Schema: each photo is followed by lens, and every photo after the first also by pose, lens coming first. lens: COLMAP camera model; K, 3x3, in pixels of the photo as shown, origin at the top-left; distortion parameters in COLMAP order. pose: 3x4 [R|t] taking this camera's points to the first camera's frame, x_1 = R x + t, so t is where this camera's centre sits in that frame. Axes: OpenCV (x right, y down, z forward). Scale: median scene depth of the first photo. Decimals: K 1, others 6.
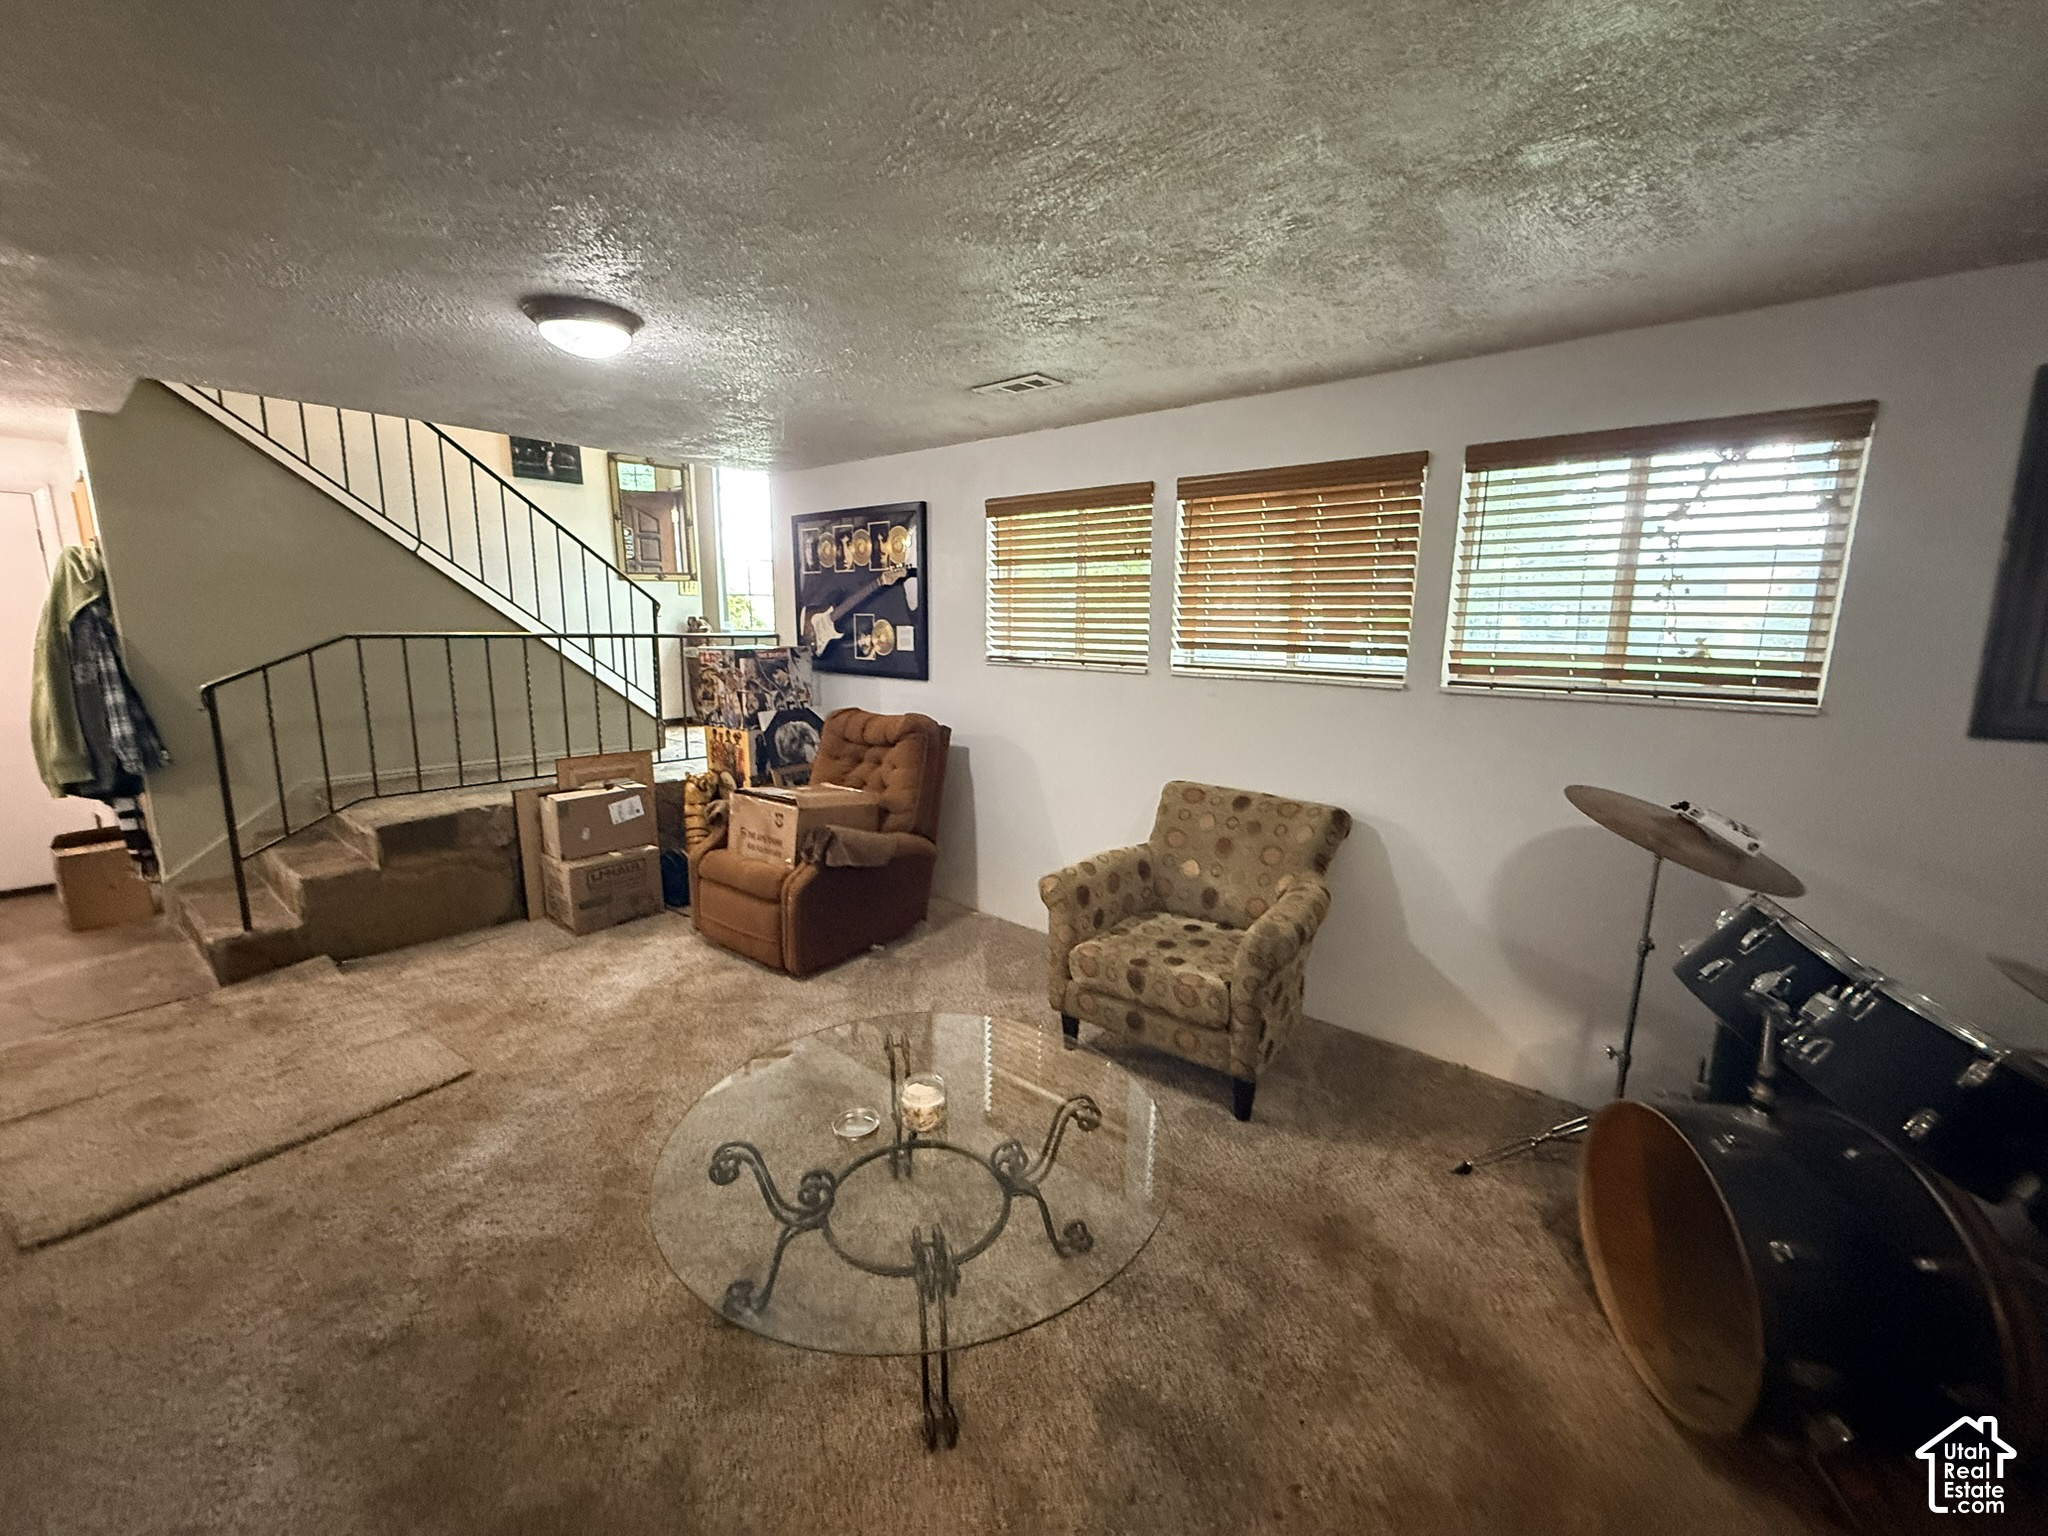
lens RADIAL K [[816.7, 0, 1020.3], [0, 816.7, 762.9], [0, 0, 1]] dist [-0.000399, -0.000456]
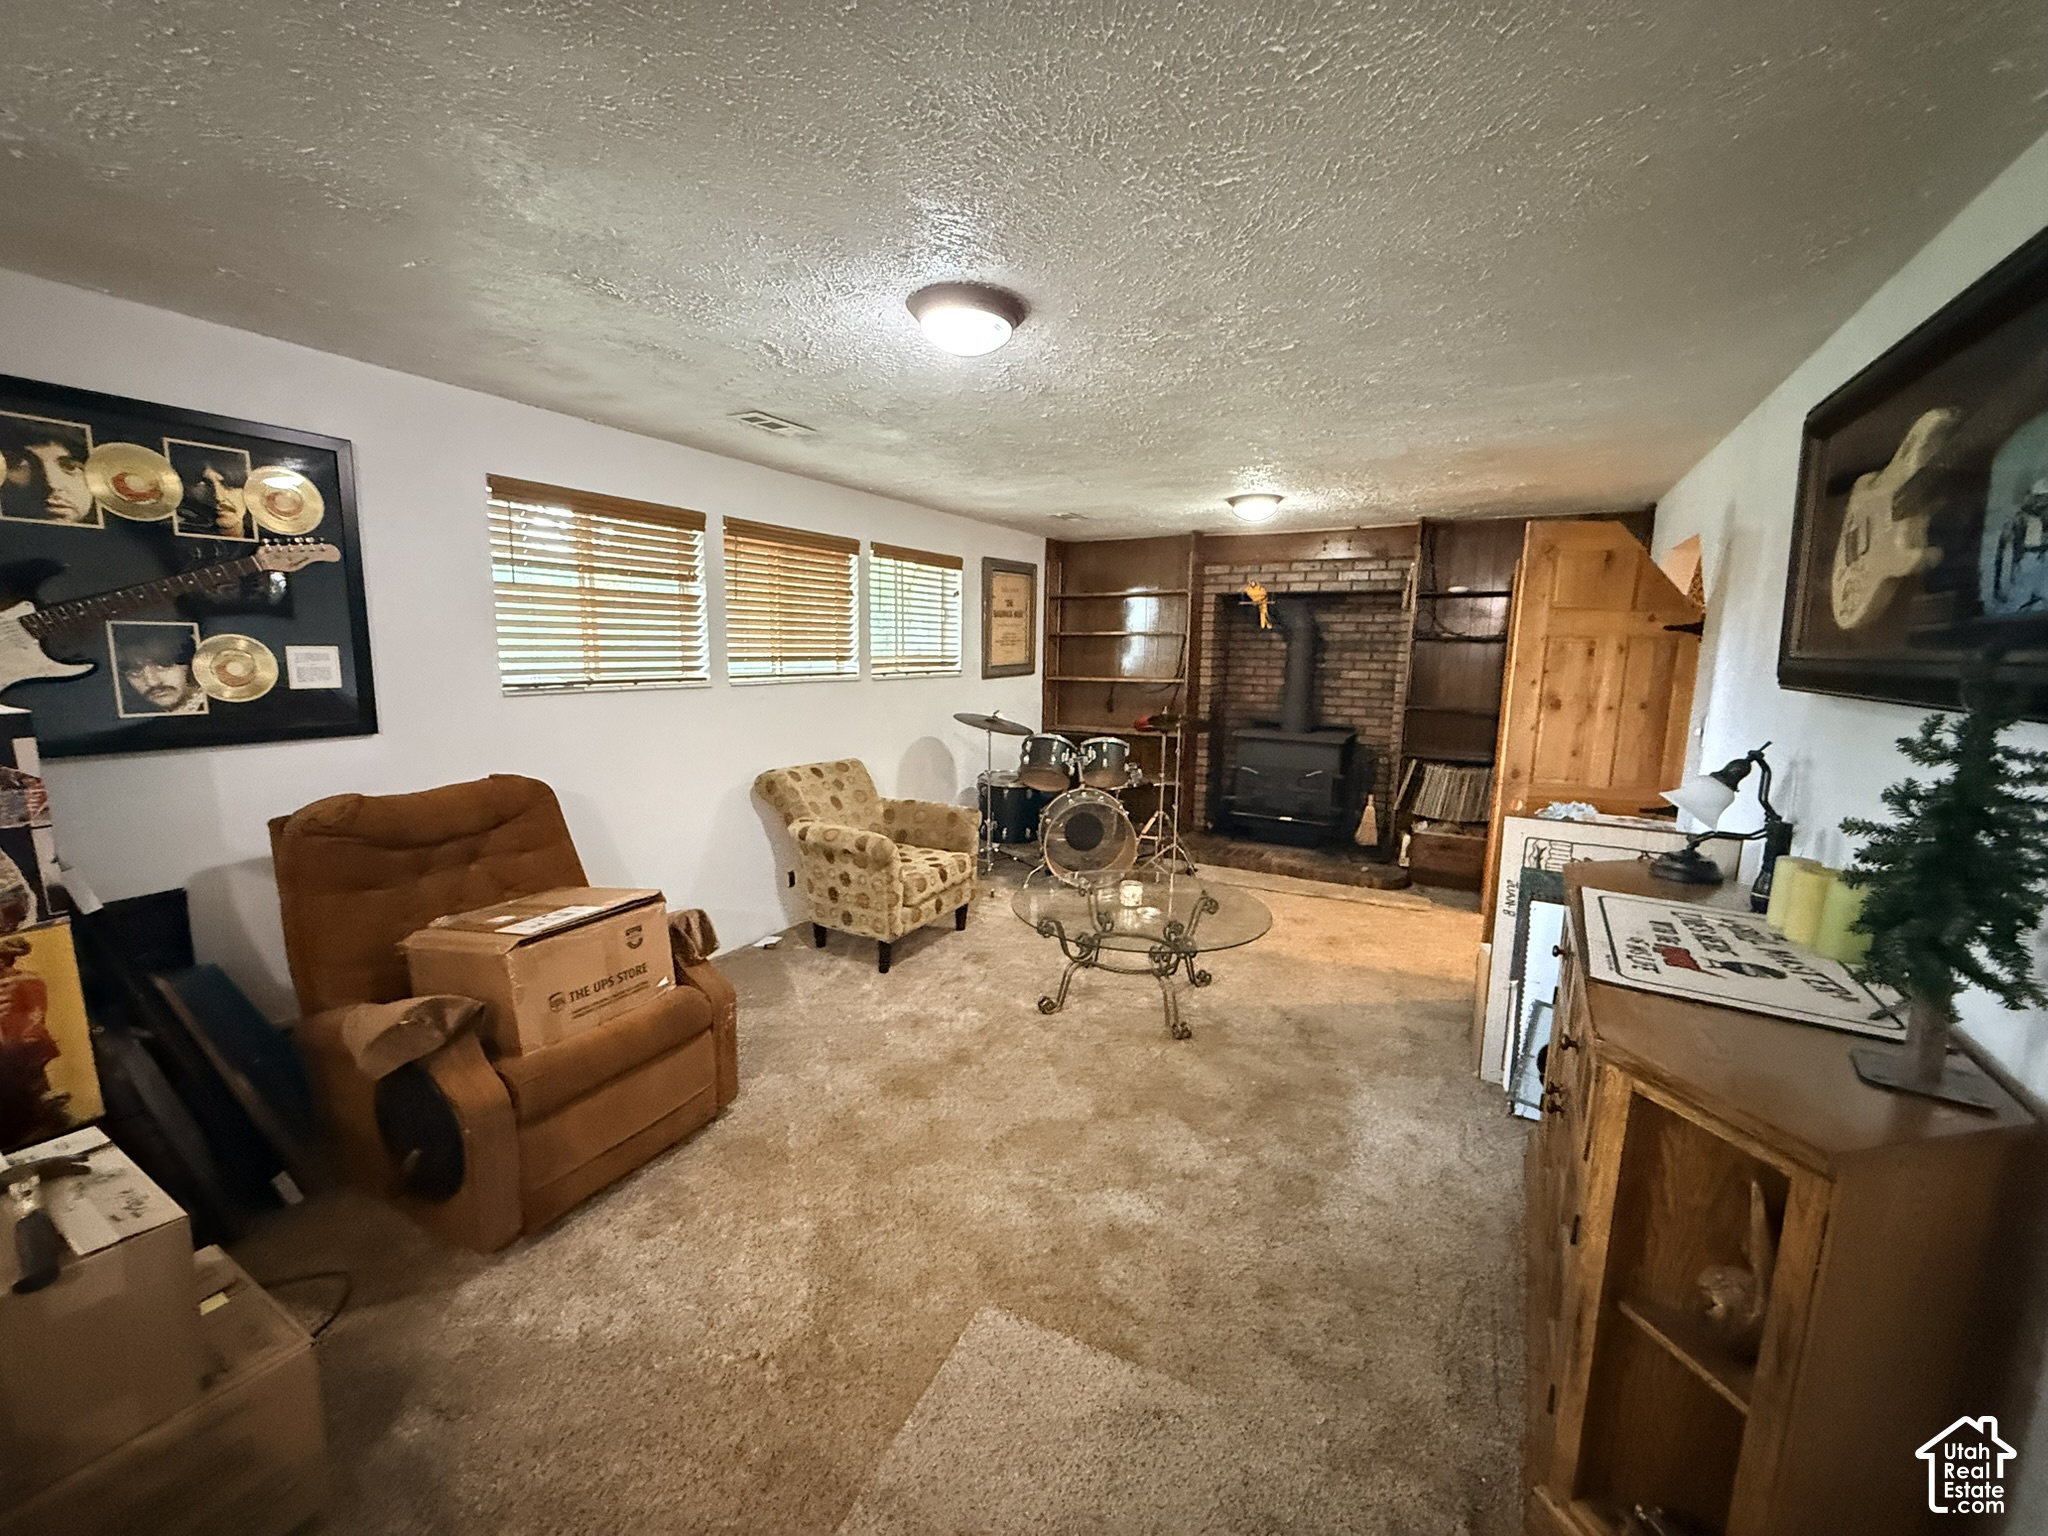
lens RADIAL K [[816.7, 0, 1025.1], [0, 816.7, 767.7], [0, 0, 1]] dist [-0.000399, -0.000456]
pose [[-0.176985, -0.161898, 0.970807, -0.885141], [0.151521, 0.970137, 0.189409, -0.130435], [-0.972480, 0.180620, -0.147168, 0.682830]]
